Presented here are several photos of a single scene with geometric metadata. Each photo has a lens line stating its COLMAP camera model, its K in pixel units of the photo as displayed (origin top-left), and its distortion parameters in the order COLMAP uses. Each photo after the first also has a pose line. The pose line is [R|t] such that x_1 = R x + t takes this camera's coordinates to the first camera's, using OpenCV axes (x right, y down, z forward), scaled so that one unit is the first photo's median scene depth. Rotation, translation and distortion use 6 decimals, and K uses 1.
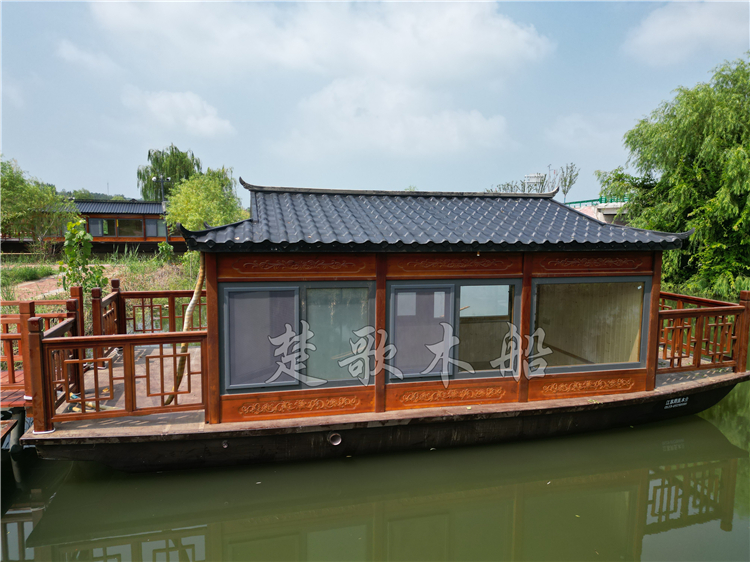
lens RADIAL K [[524.8, 0, 375.0], [0, 524.8, 281.0], [0, 0, 1]] dist [0.057998, -0.048597]
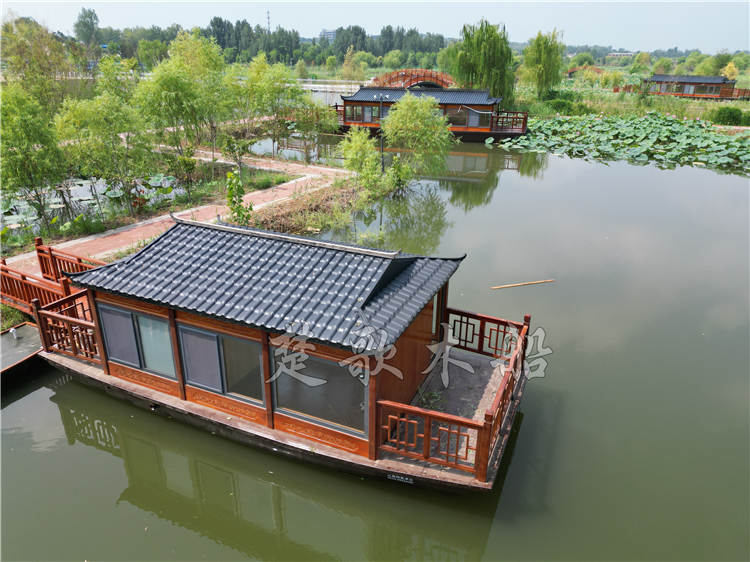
lens RADIAL K [[524.8, 0, 375.0], [0, 524.8, 281.0], [0, 0, 1]] dist [0.057998, -0.048597]
pose [[0.786679, 0.234946, -0.570909, 1.260923], [-0.074717, 0.954190, 0.289722, -0.572672], [0.612825, -0.185261, 0.768195, 0.234097]]
